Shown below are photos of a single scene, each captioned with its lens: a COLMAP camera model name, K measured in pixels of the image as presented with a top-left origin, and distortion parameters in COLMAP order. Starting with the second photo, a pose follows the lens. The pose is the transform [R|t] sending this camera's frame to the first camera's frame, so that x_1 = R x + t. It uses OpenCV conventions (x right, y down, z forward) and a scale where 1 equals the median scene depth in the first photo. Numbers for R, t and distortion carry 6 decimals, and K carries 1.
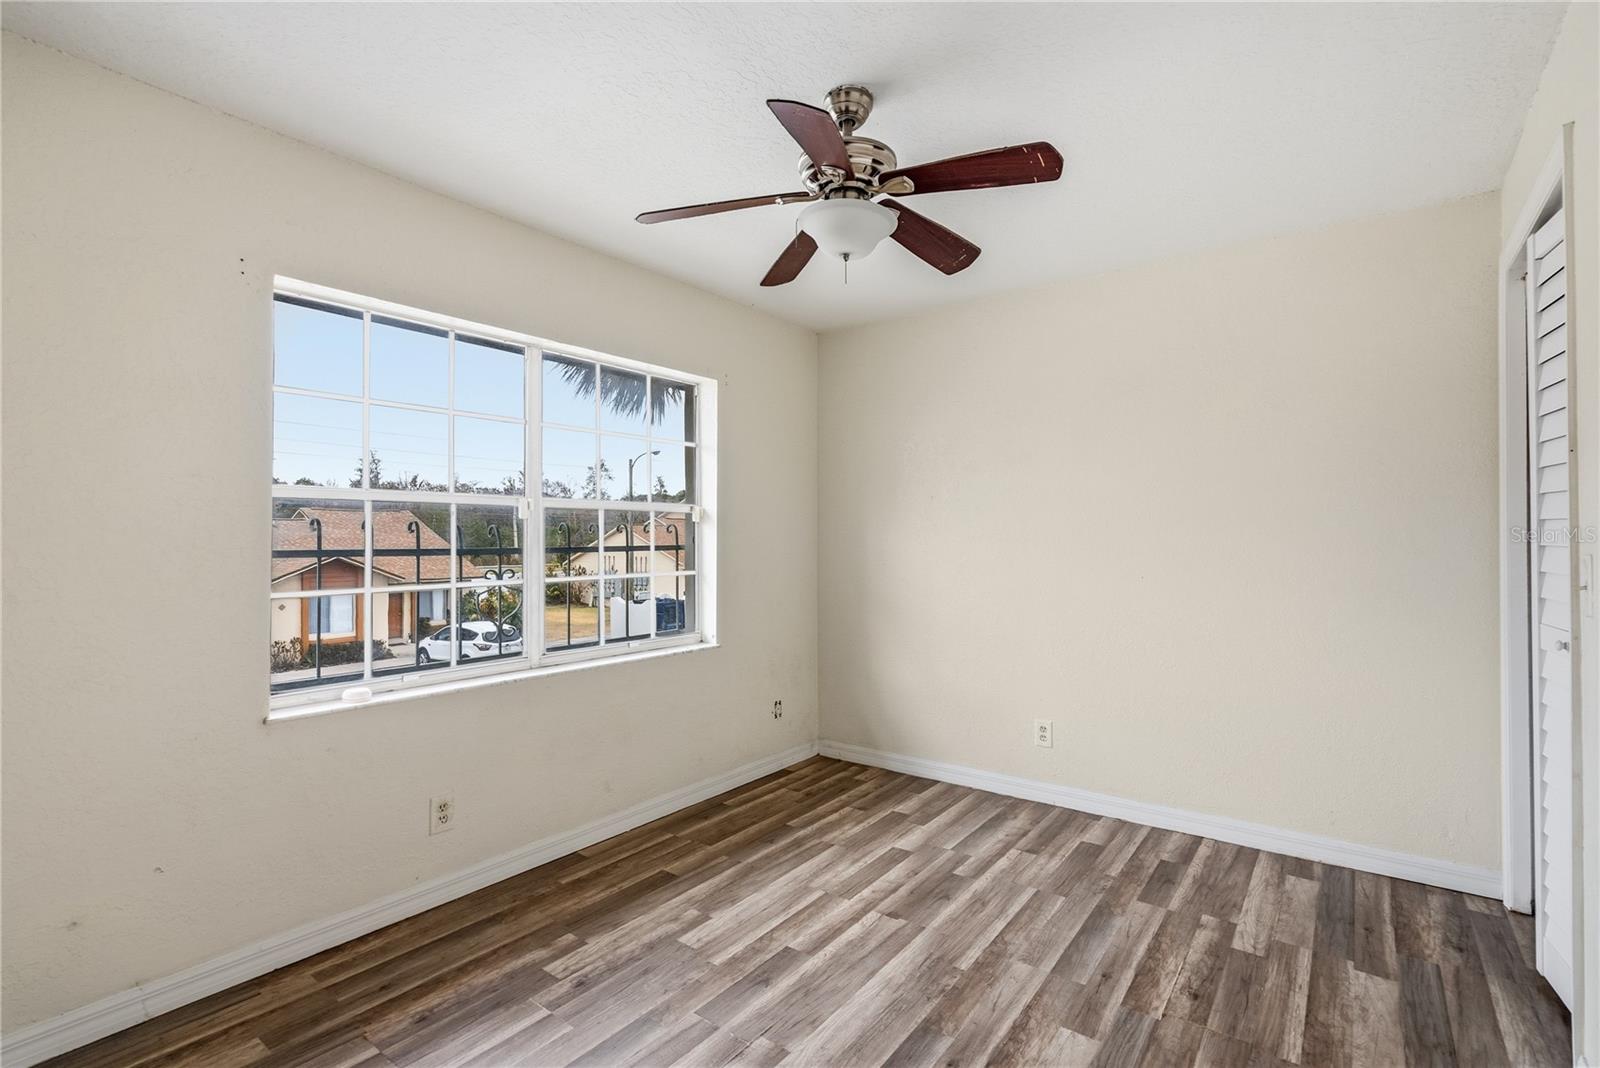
lens RADIAL K [[732.6, 0, 801.9], [0, 732.6, 542.2], [0, 0, 1]] dist [-0.002375, 0.000955]
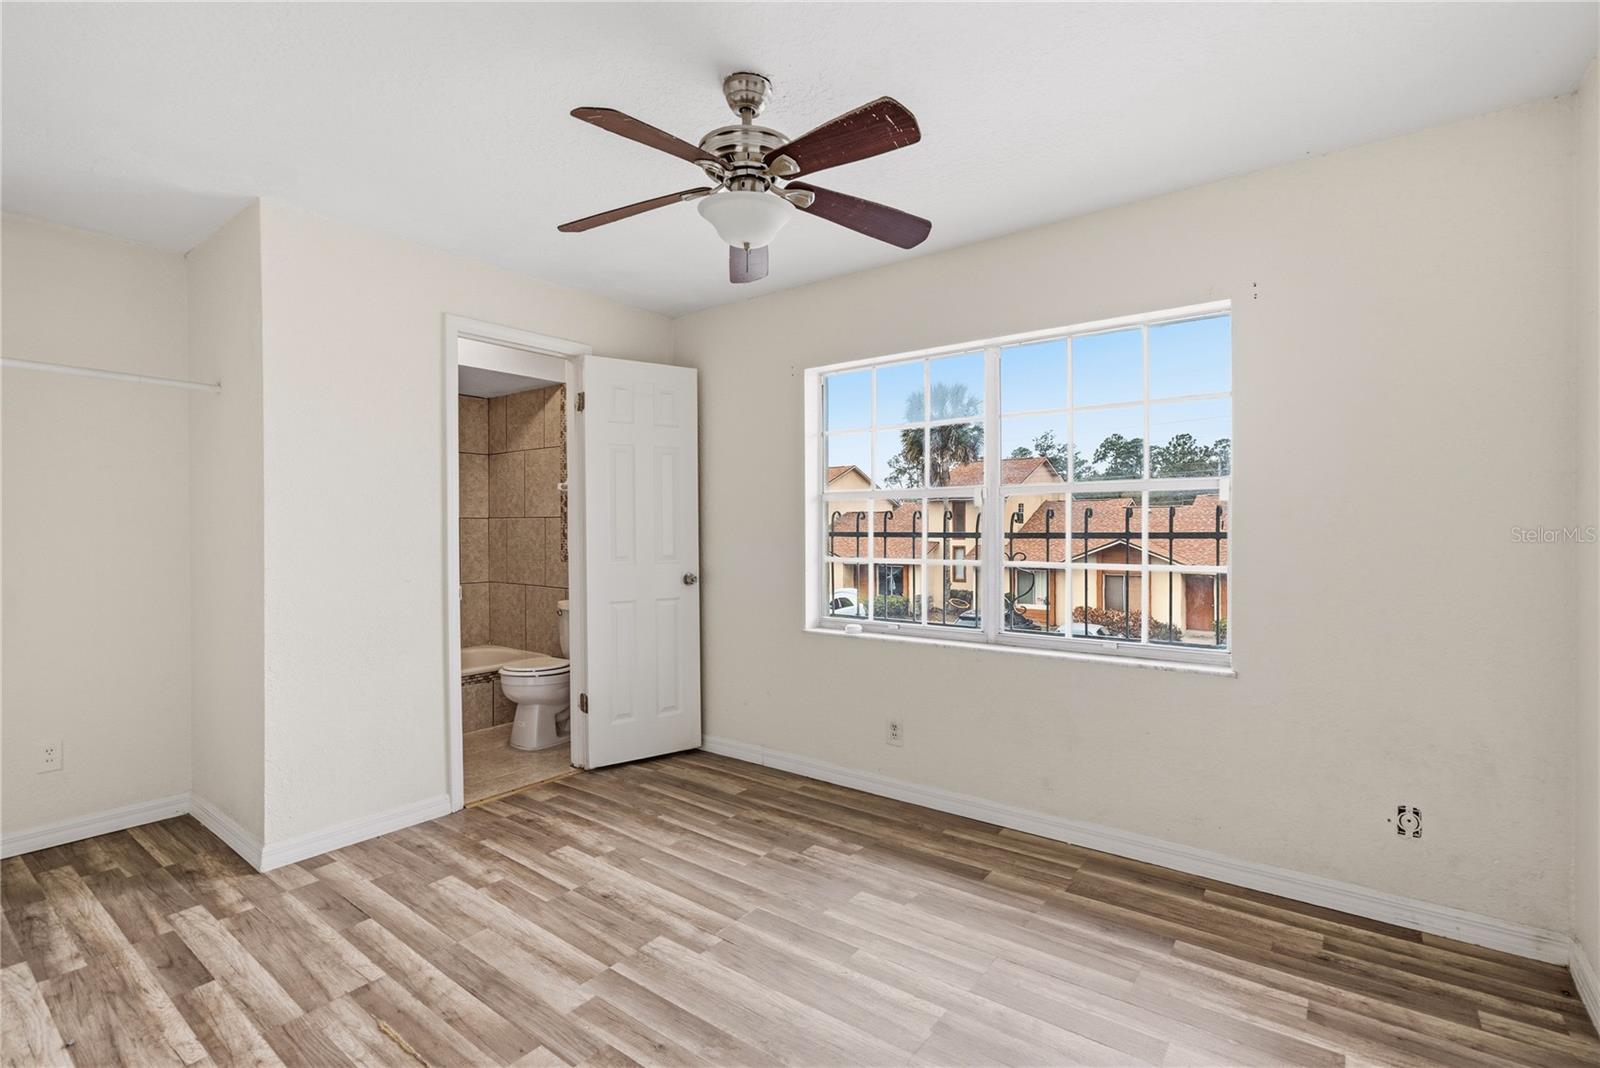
lens RADIAL K [[732.6, 0, 801.9], [0, 732.6, 542.2], [0, 0, 1]] dist [-0.002375, 0.000955]
pose [[0.012214, 0.026494, -0.999574, 0.780571], [0.000037, 0.999649, 0.026496, -0.008151], [0.999925, -0.000361, 0.012209, 0.768046]]
